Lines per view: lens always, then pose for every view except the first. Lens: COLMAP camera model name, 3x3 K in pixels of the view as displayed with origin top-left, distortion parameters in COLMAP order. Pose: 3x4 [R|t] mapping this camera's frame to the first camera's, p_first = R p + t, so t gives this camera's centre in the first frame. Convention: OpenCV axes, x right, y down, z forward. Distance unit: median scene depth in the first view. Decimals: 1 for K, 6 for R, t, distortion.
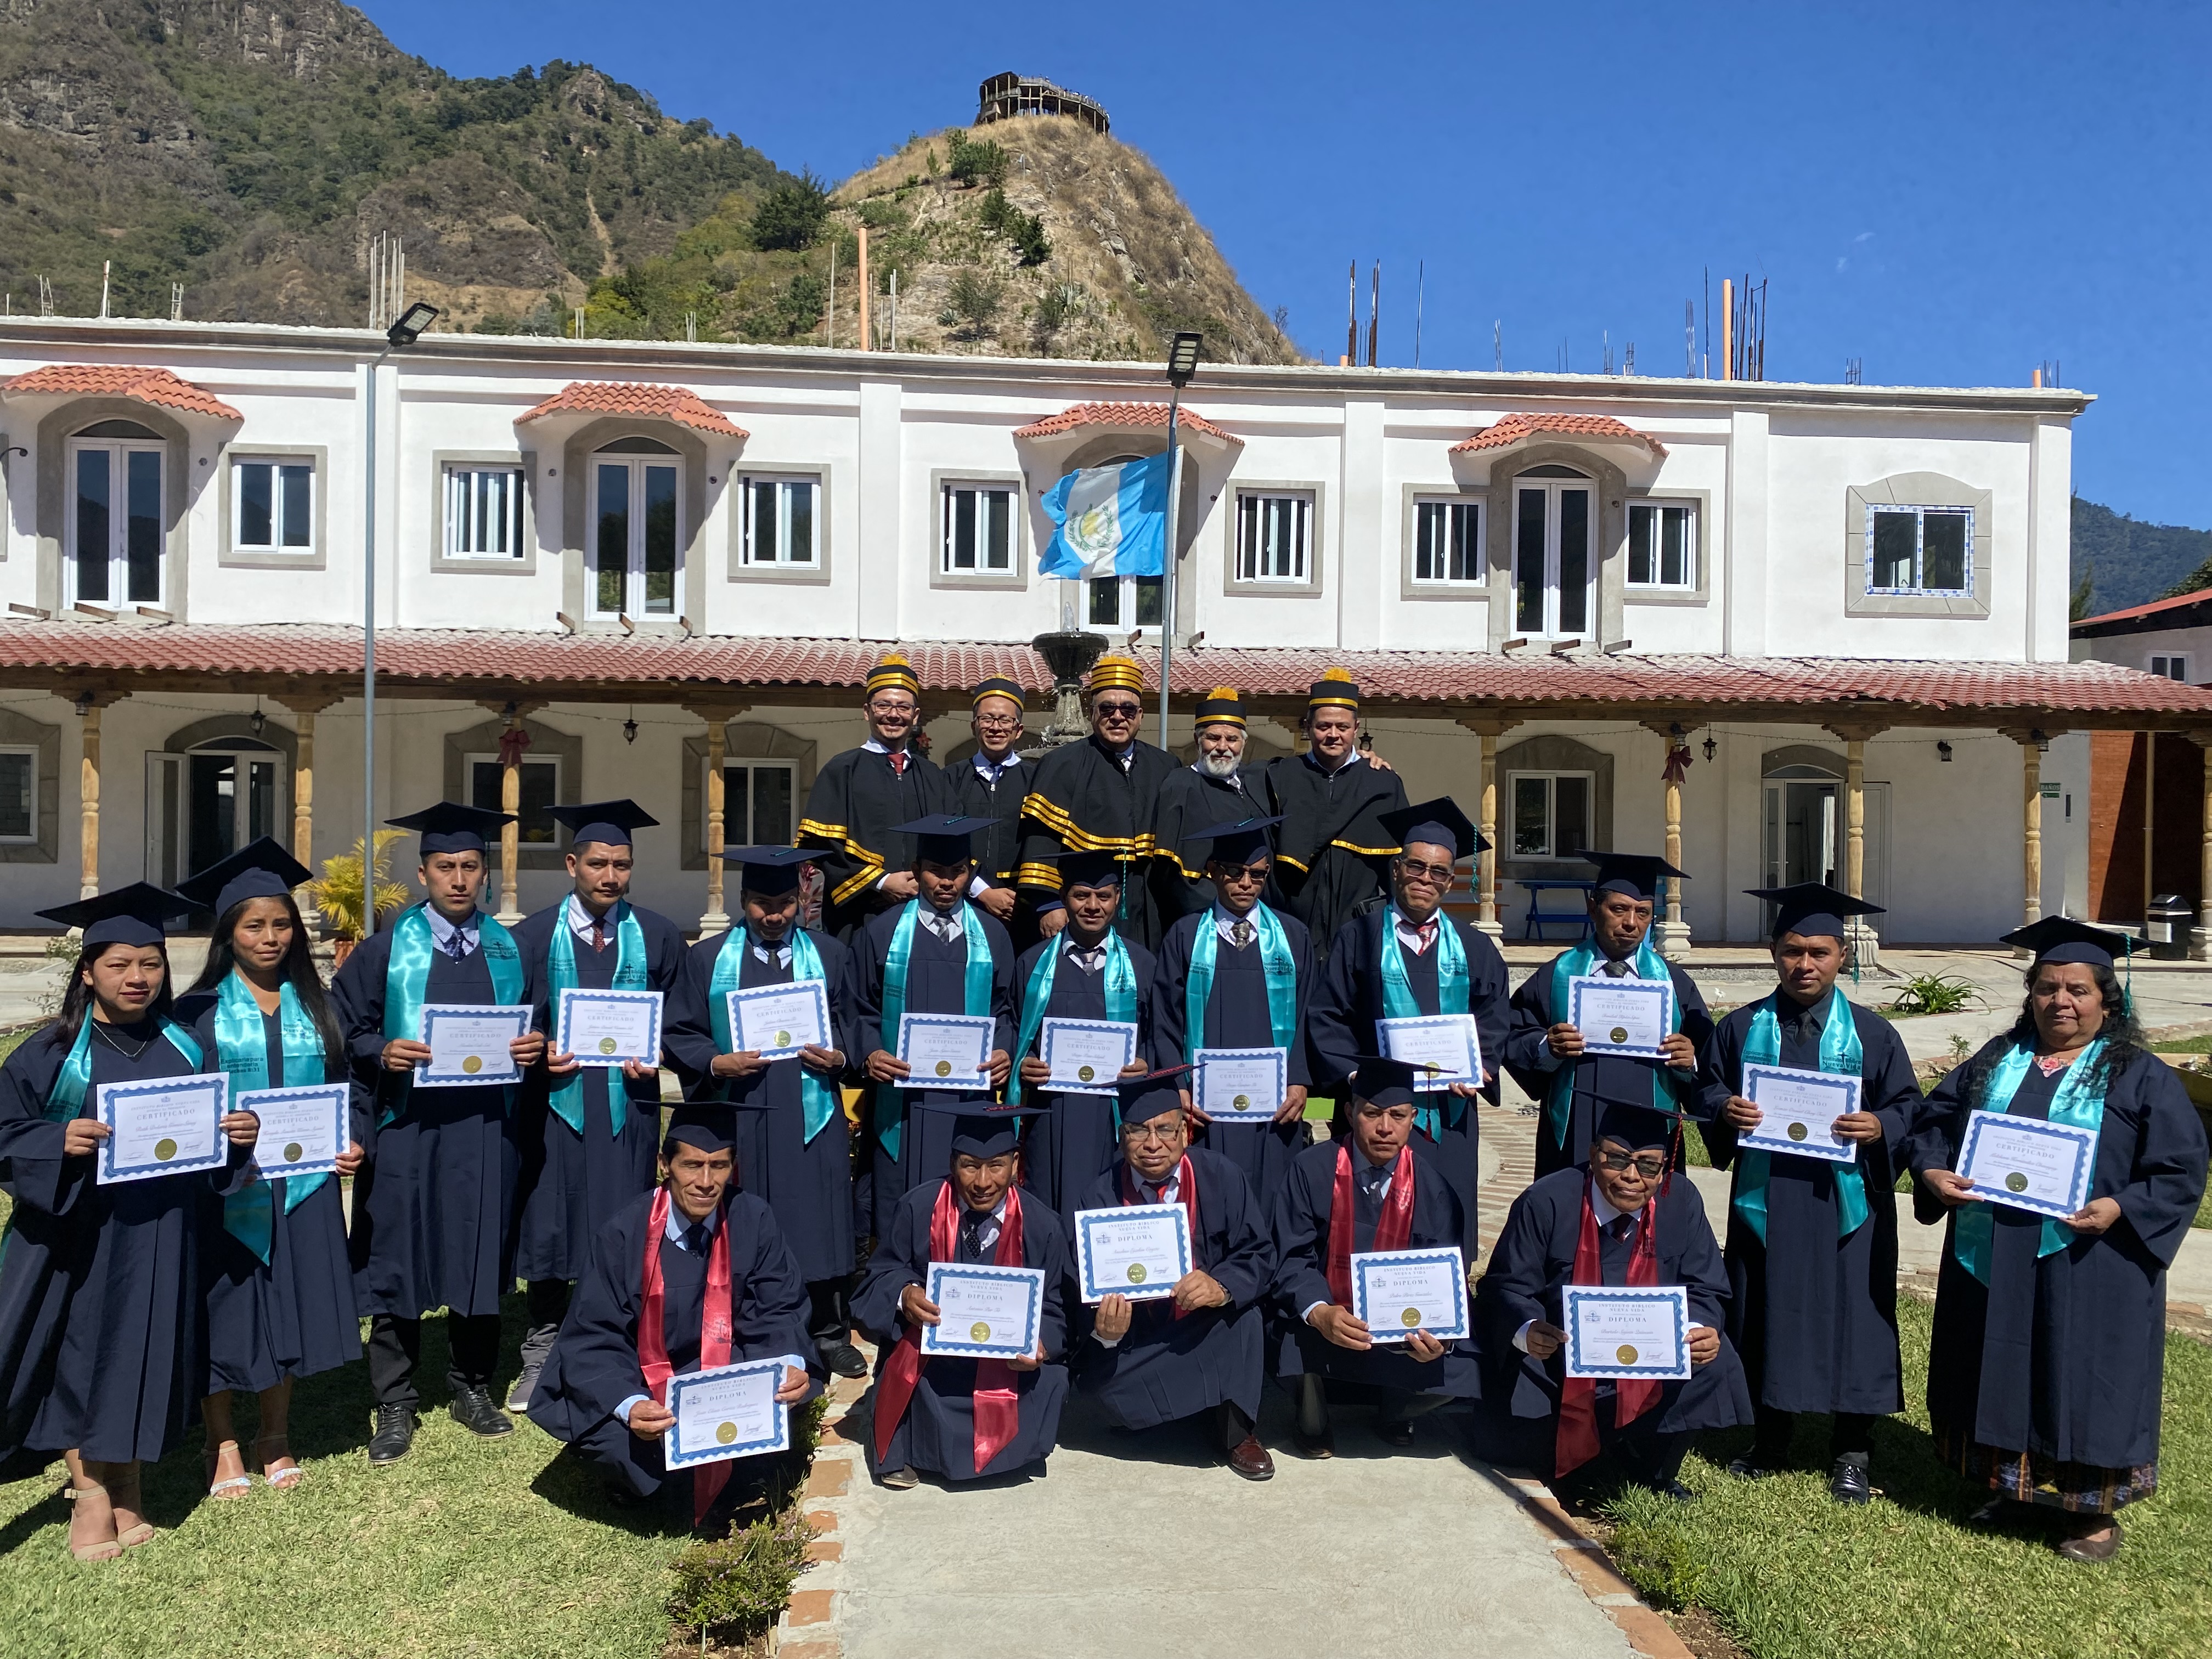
lens RADIAL K [[1309.9, 0, 1106.1], [0, 1309.9, 821.8], [0, 0, 1]] dist [-0.015810, -0.002396]
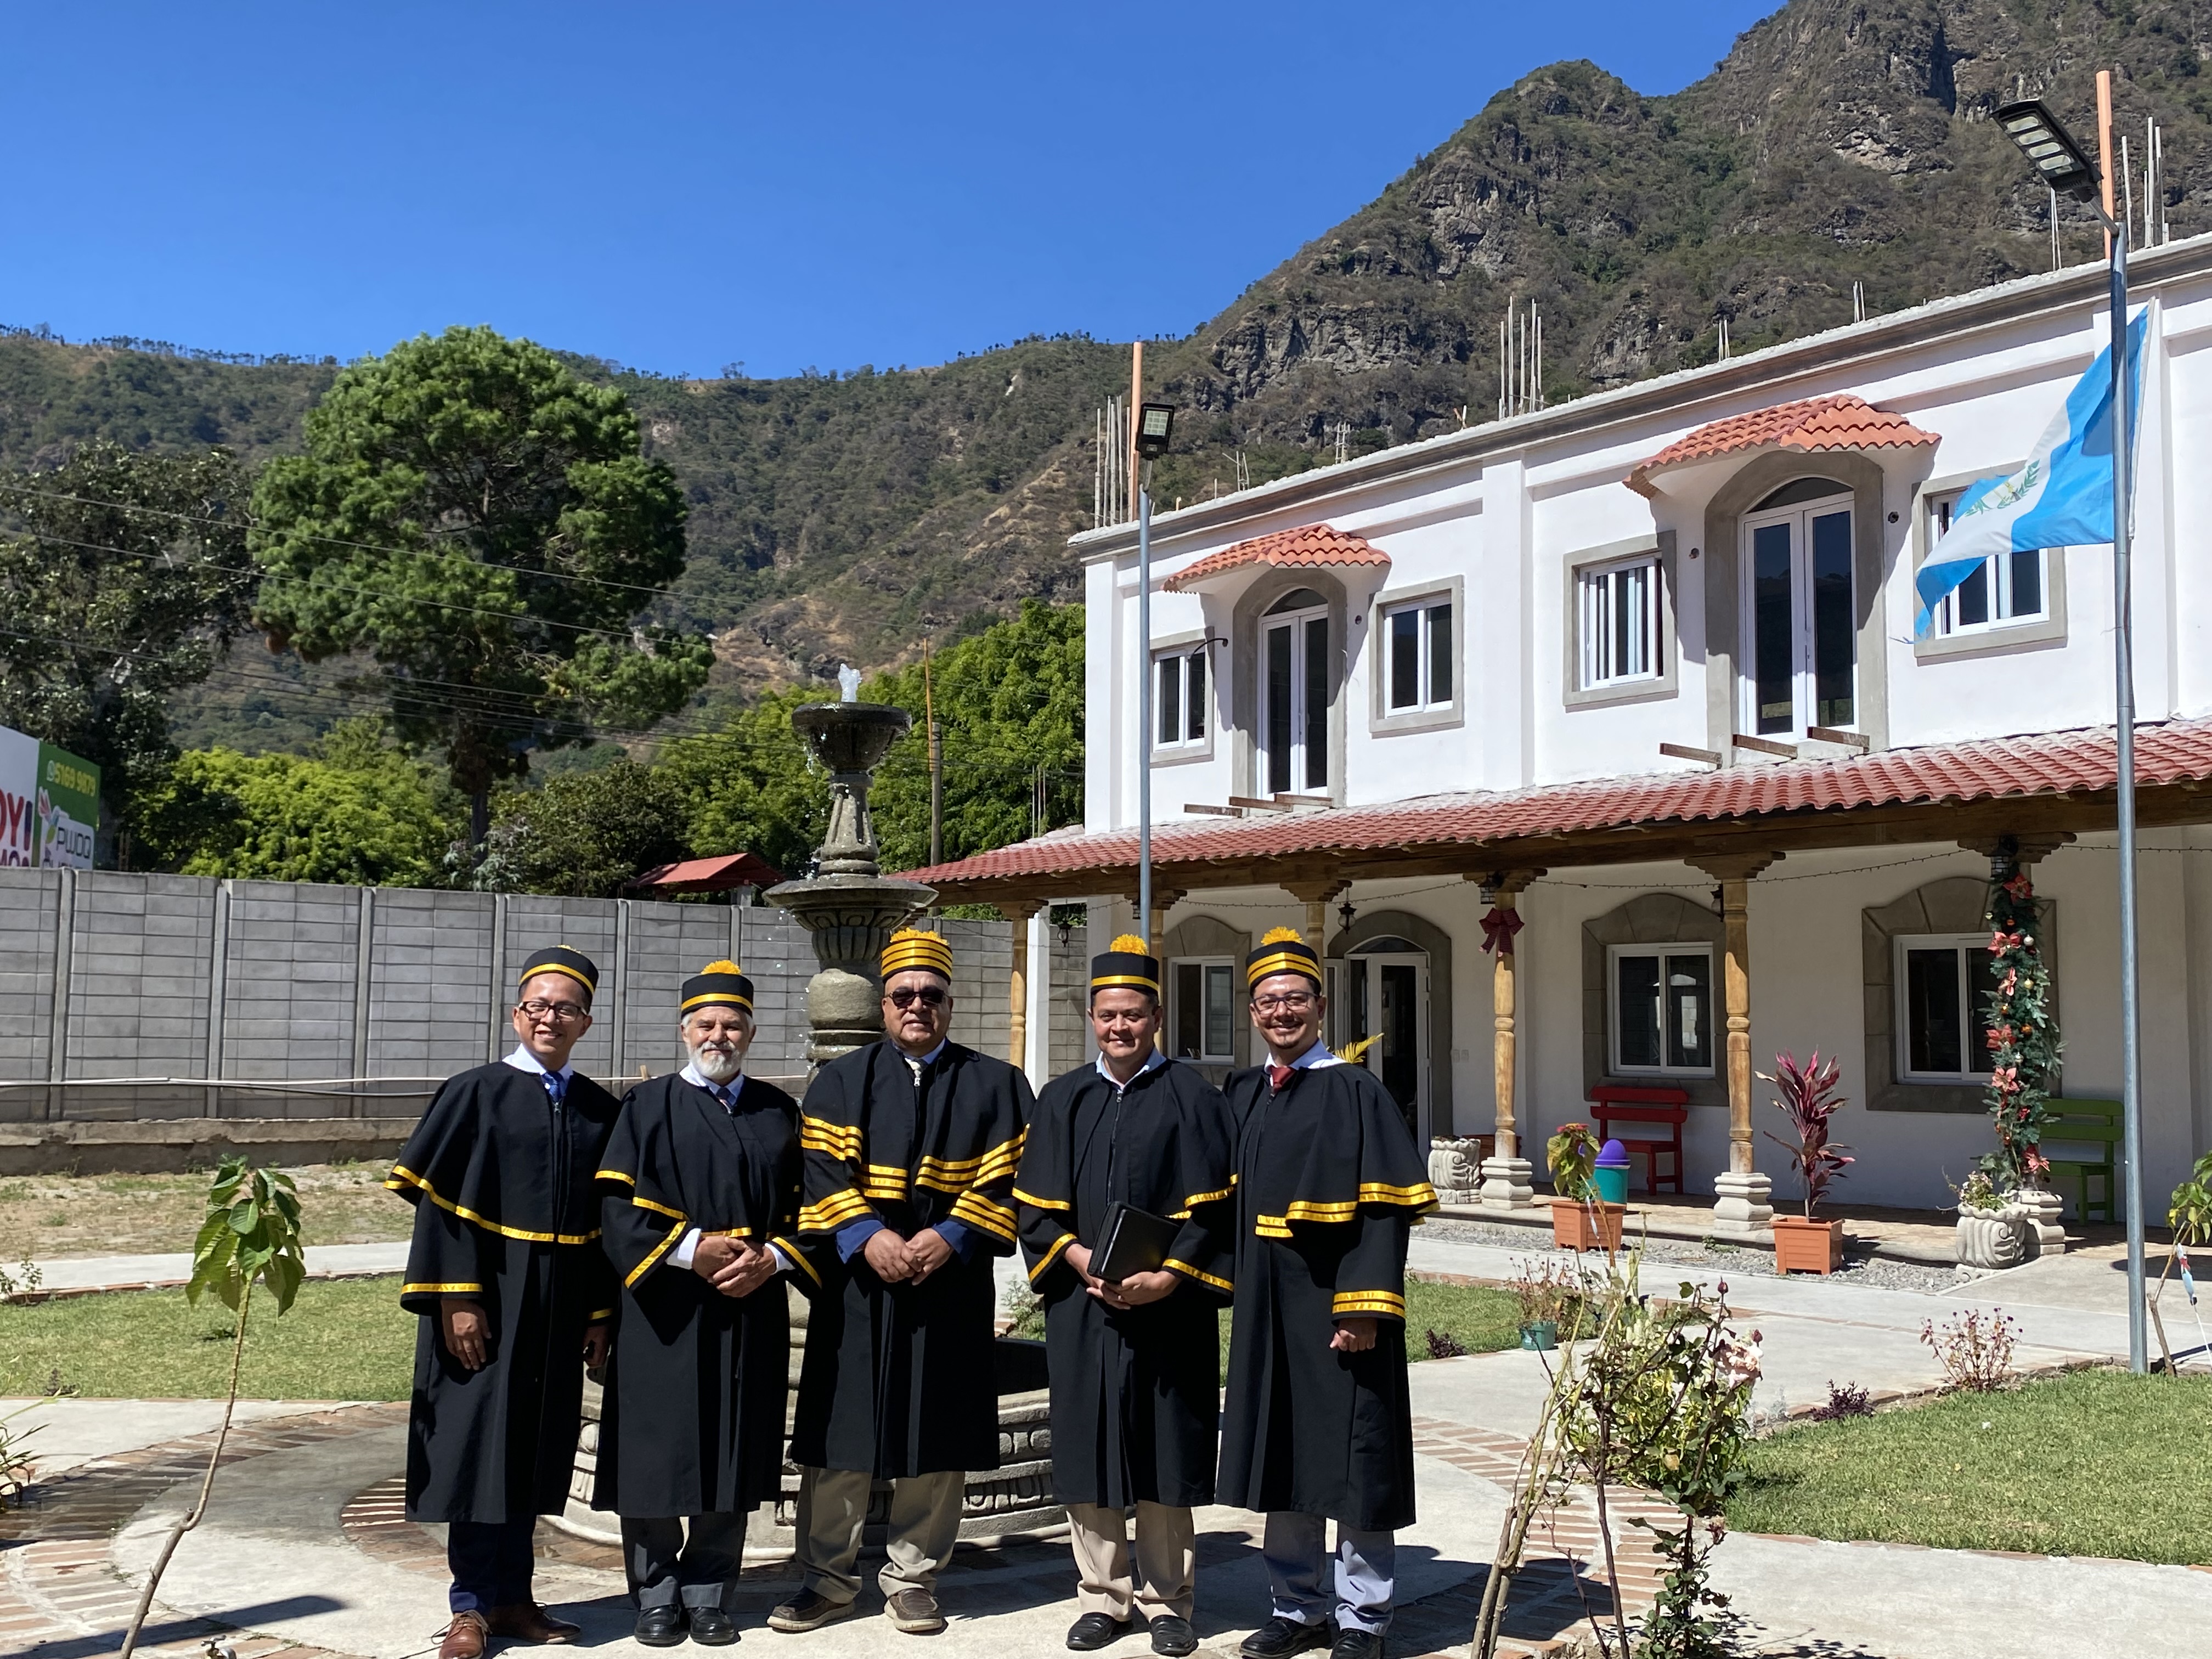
lens RADIAL K [[2256.4, 0, 1105.8], [0, 2256.4, 835.3], [0, 0, 1]] dist [0.005545, 0.000000]
pose [[0.553921, -0.084838, -0.828236, 0.439566], [0.009705, 0.995385, -0.095469, 0.006928], [0.832513, 0.044844, 0.552188, 0.035958]]
